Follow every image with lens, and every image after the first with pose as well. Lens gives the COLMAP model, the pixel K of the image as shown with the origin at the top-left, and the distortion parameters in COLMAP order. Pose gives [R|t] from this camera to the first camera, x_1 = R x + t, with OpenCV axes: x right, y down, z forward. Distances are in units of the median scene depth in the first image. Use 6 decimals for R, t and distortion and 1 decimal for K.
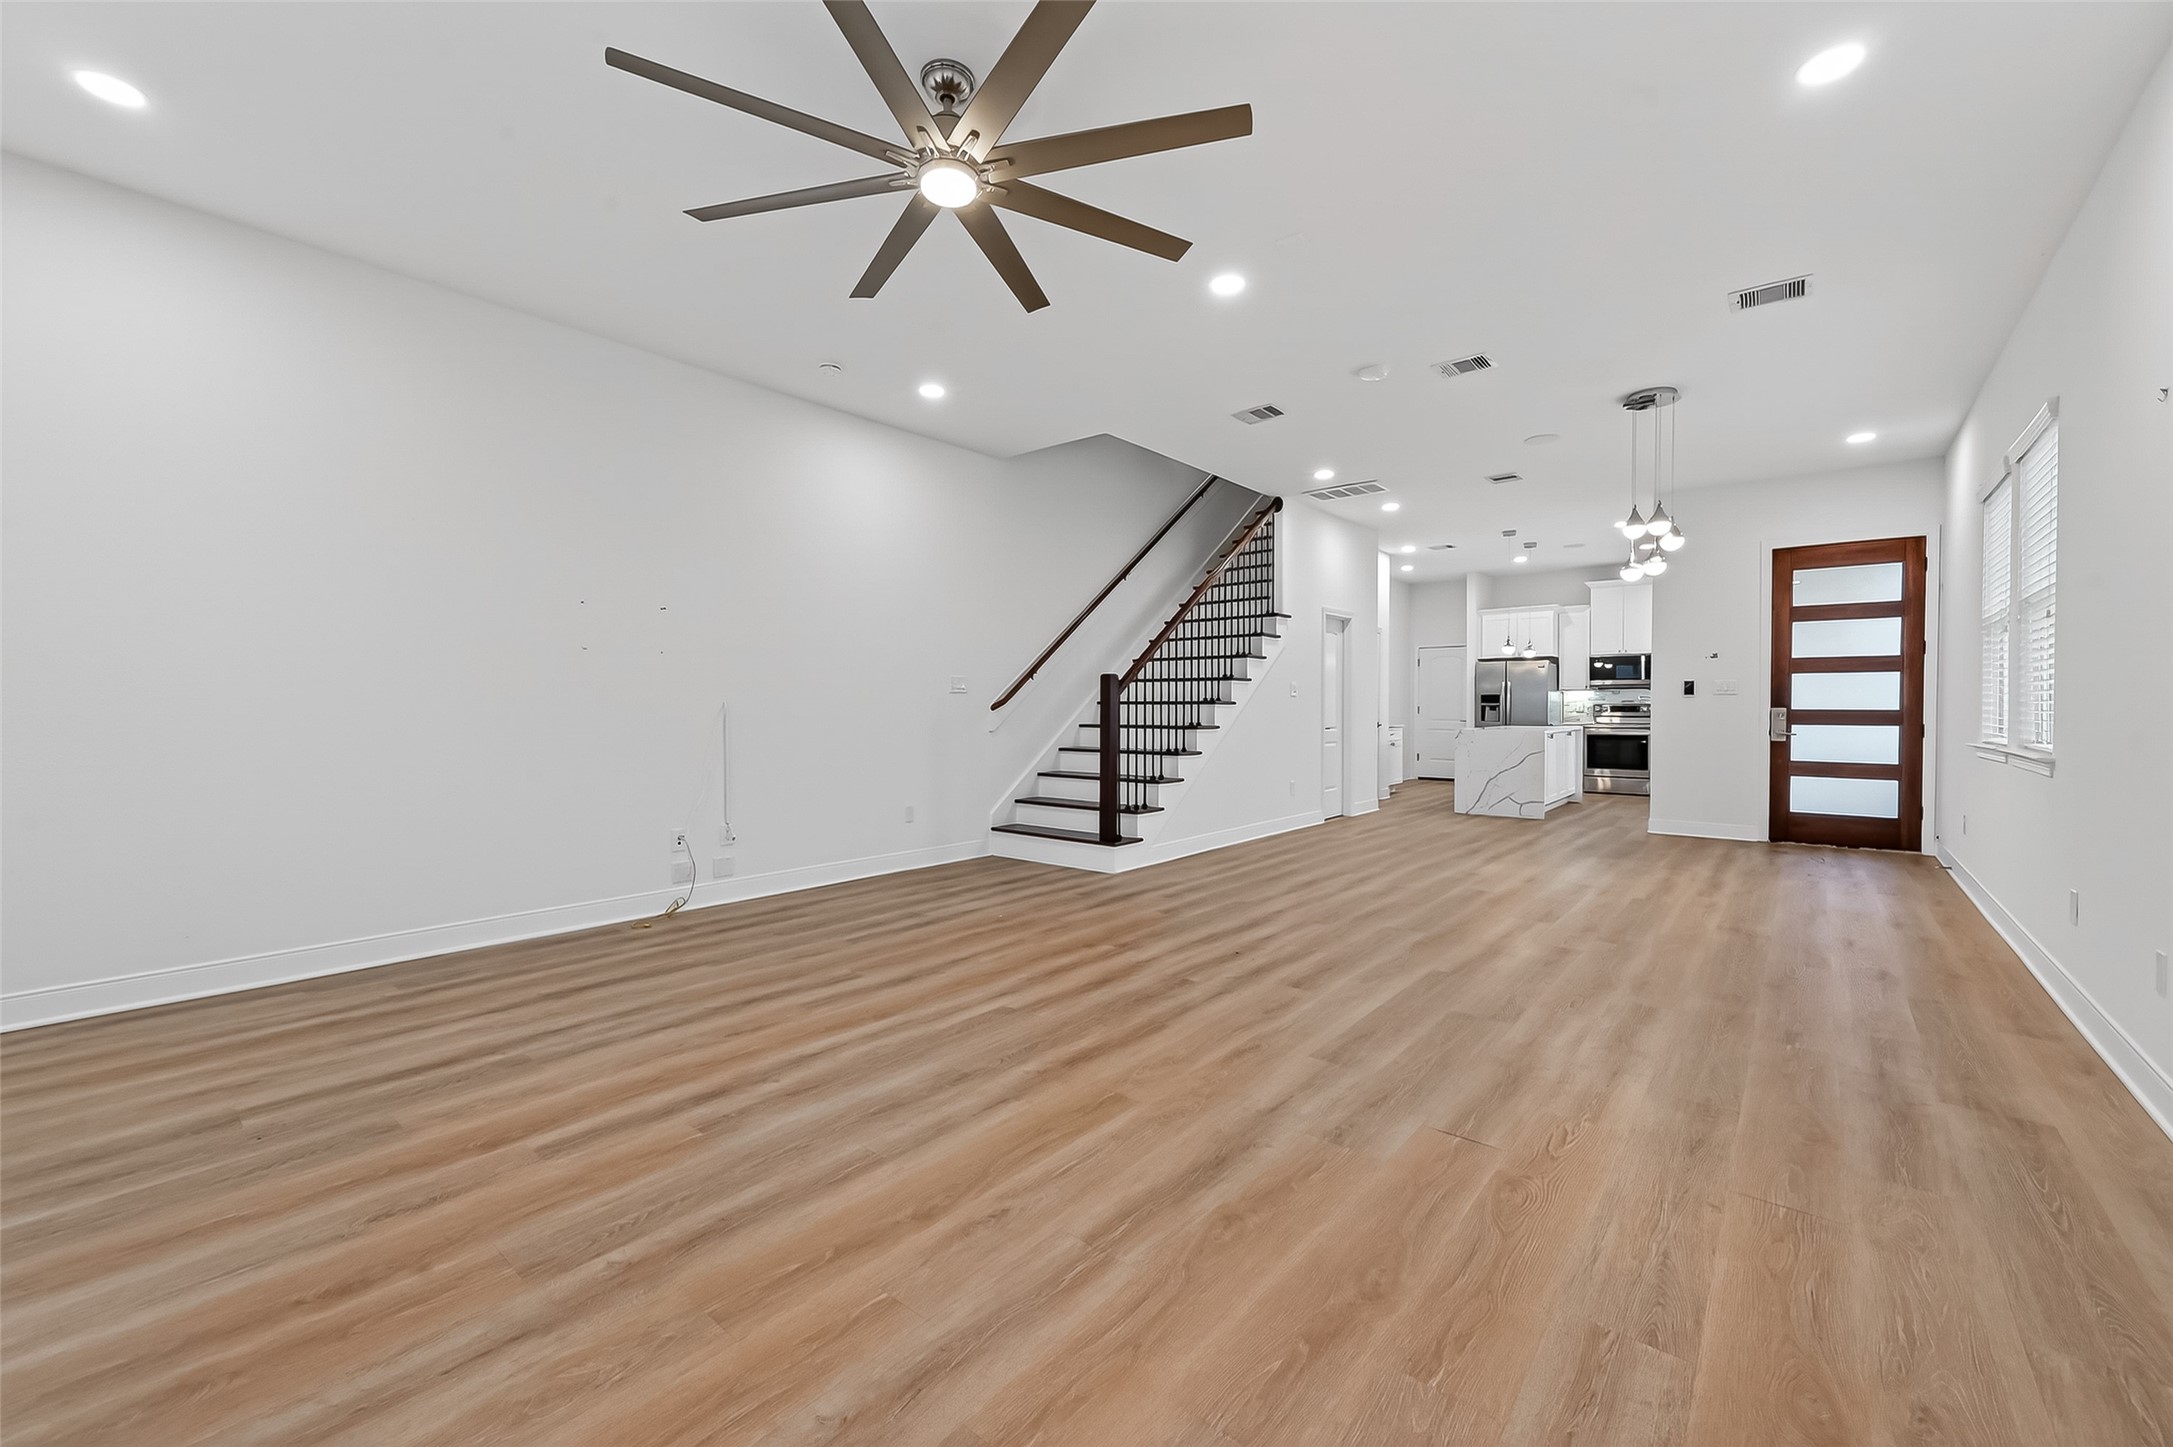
lens RADIAL K [[841.5, 0, 1086.5], [0, 841.5, 723.5], [0, 0, 1]] dist [0.001494, 0.000168]
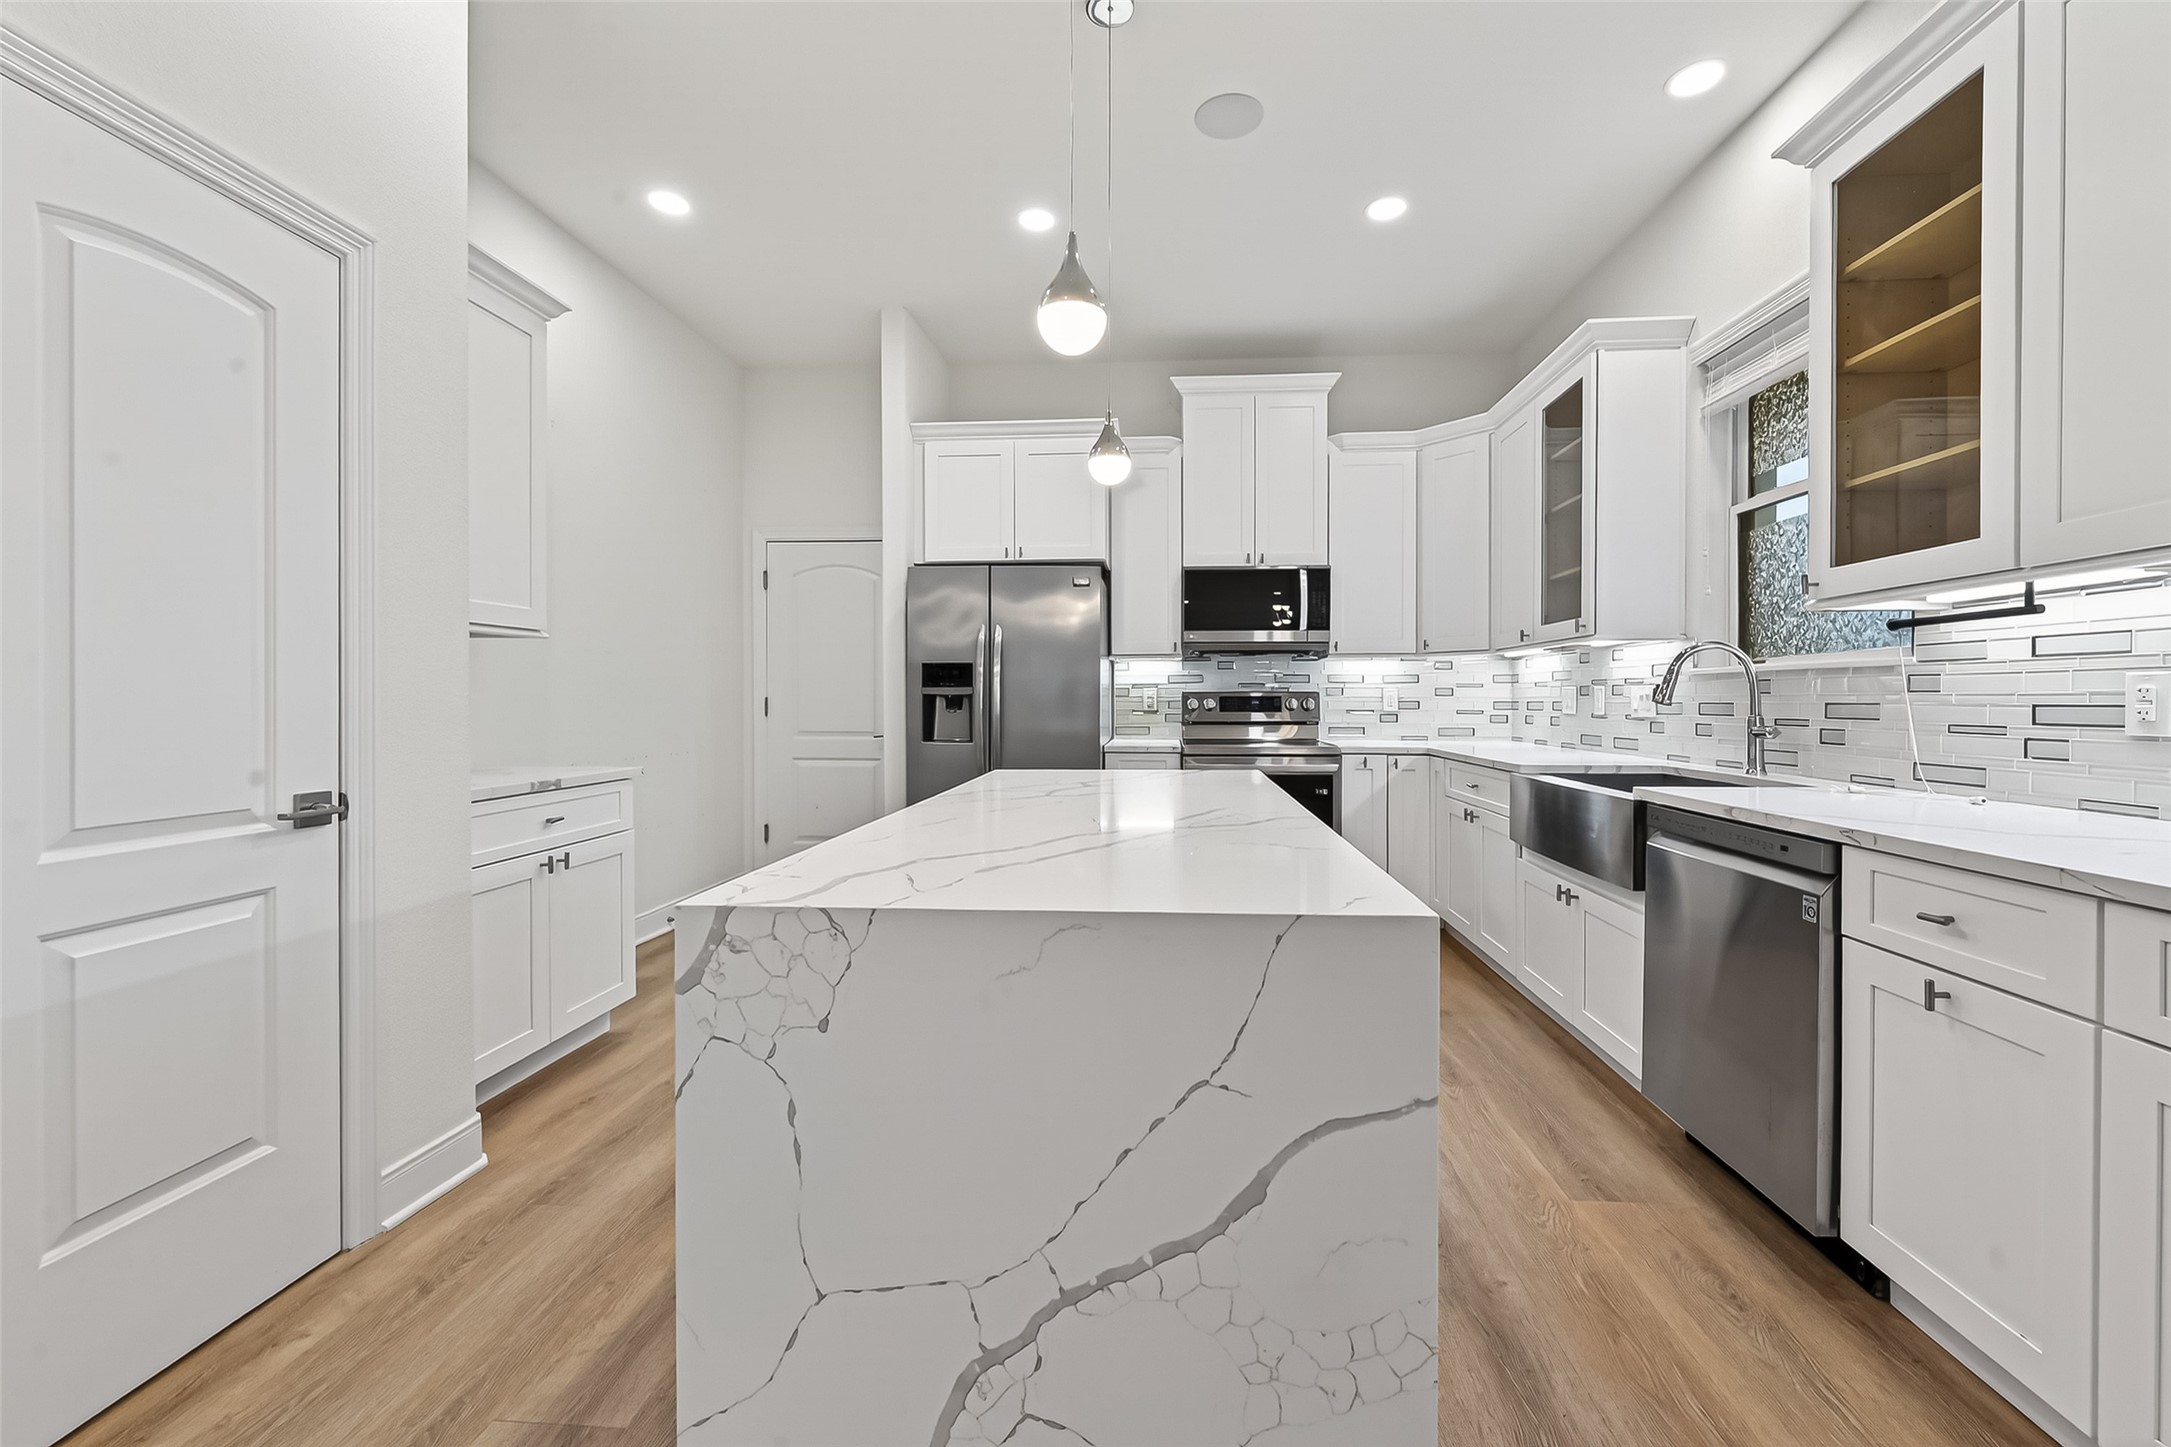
lens RADIAL K [[874.5, 0, 1094.7], [0, 874.5, 702.4], [0, 0, 1]] dist [0.000425, 0.000219]
pose [[0.802006, -0.000316, 0.597315, 1.003003], [0.009494, 0.999880, -0.012218, -0.043185], [-0.597240, 0.015470, 0.801913, 2.161090]]
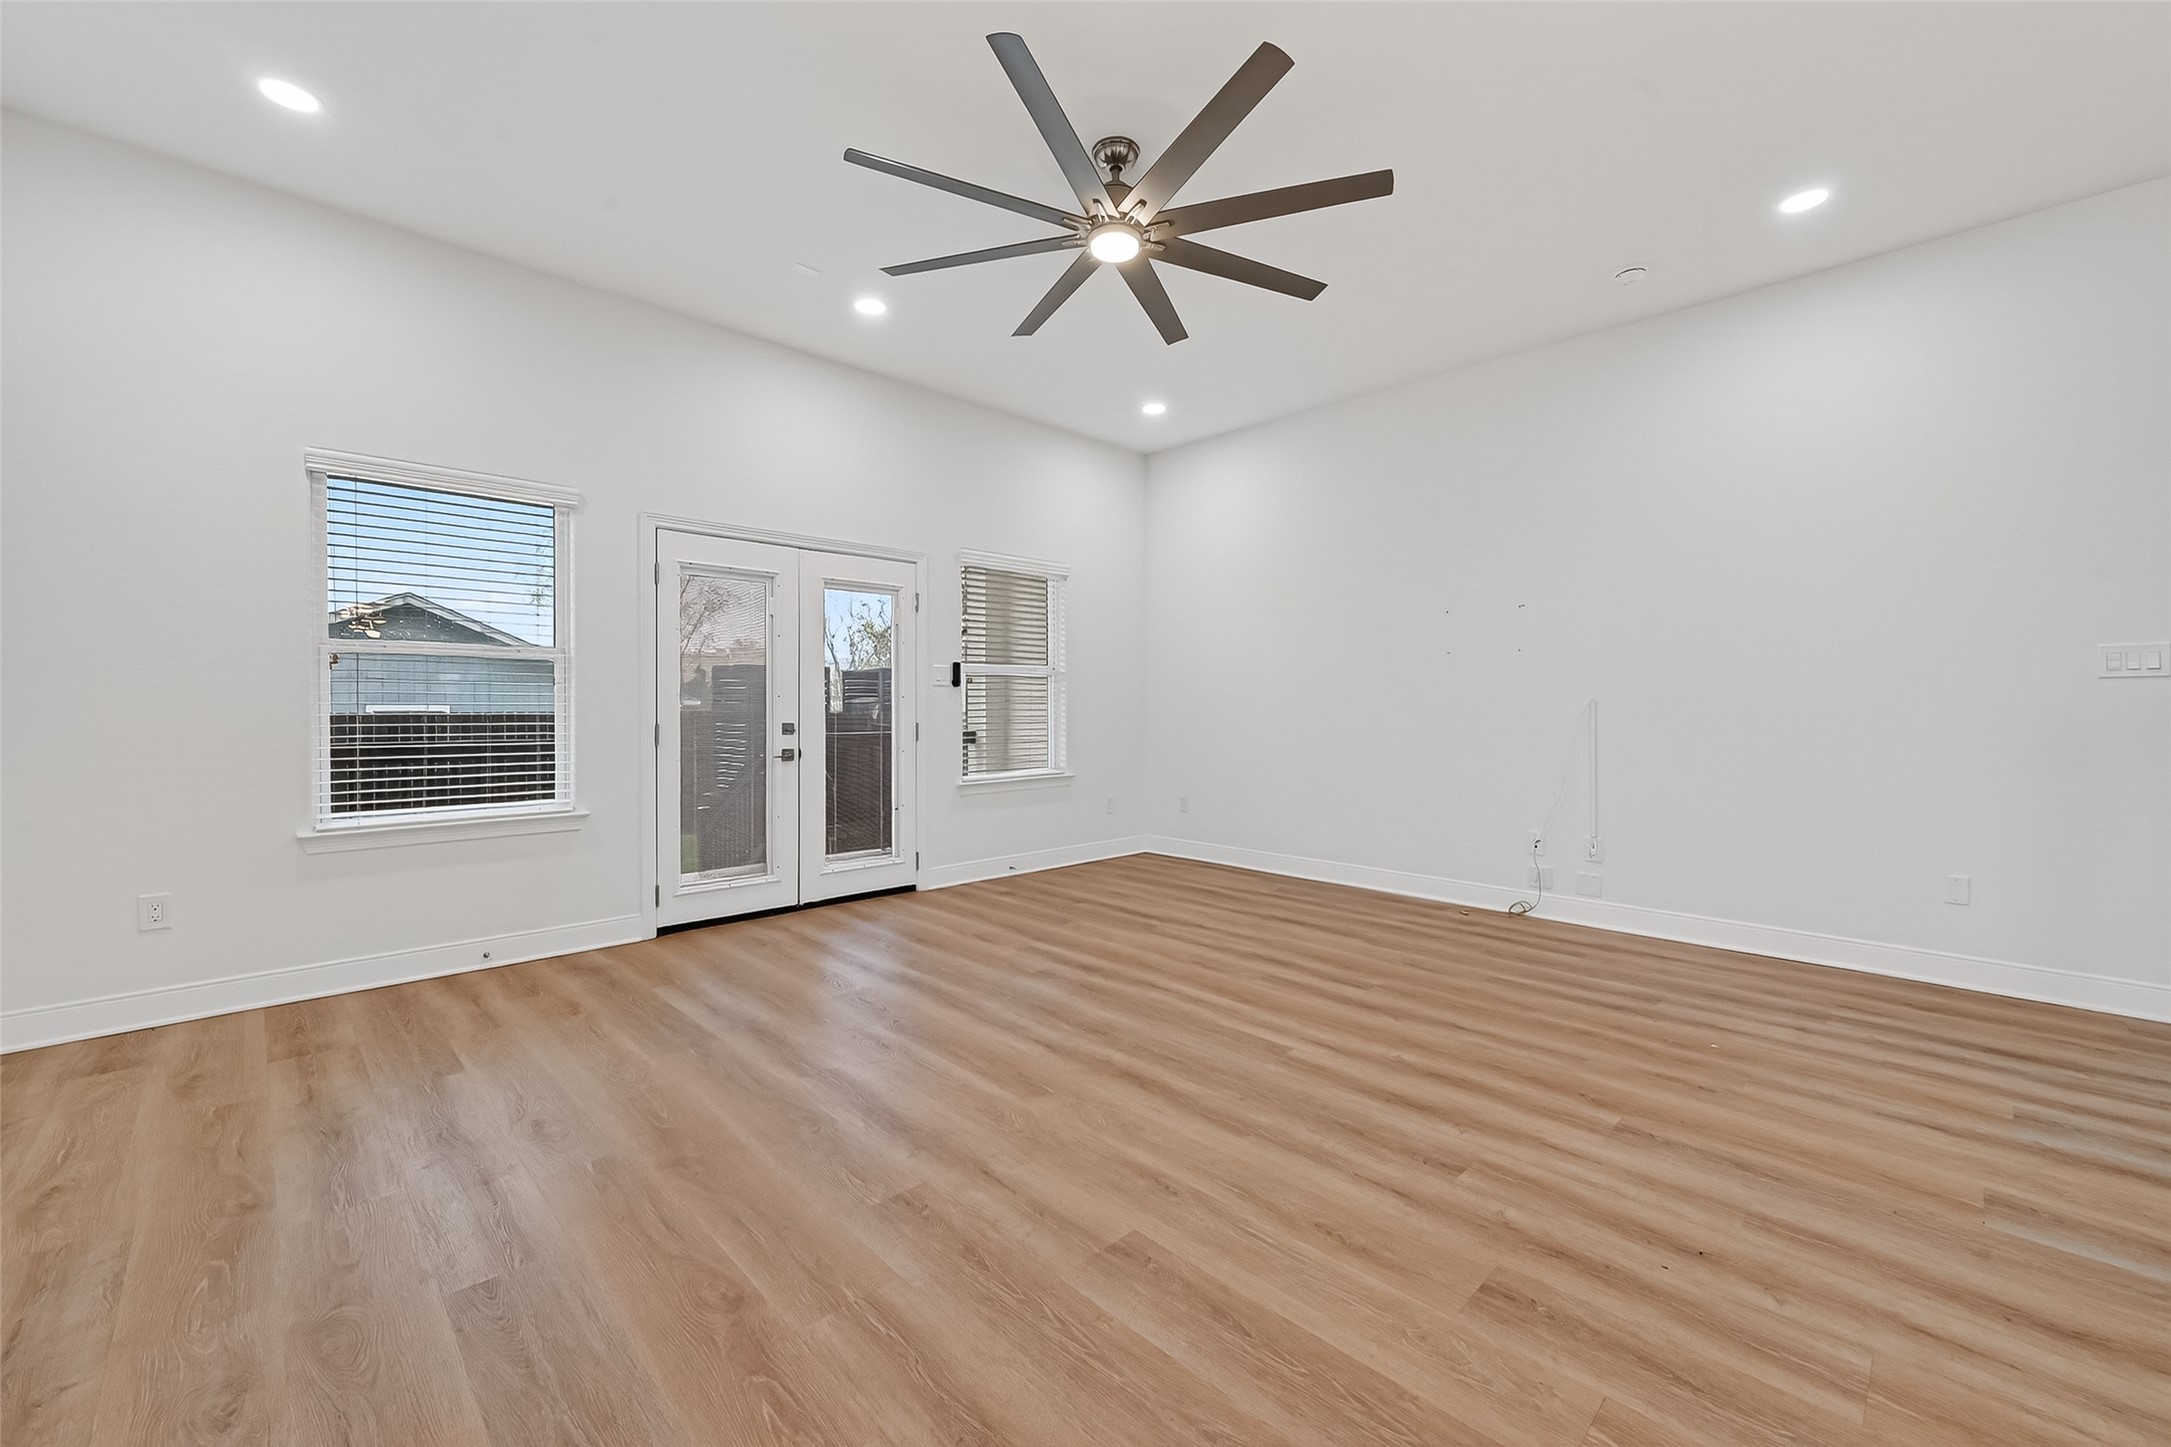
lens RADIAL K [[874.5, 0, 1094.7], [0, 874.5, 702.4], [0, 0, 1]] dist [0.000425, 0.000219]
pose [[-0.090022, -0.002800, -0.995936, 0.686175], [-0.020064, 0.999798, -0.000997, -0.009038], [0.995738, 0.019893, -0.090060, 0.744080]]
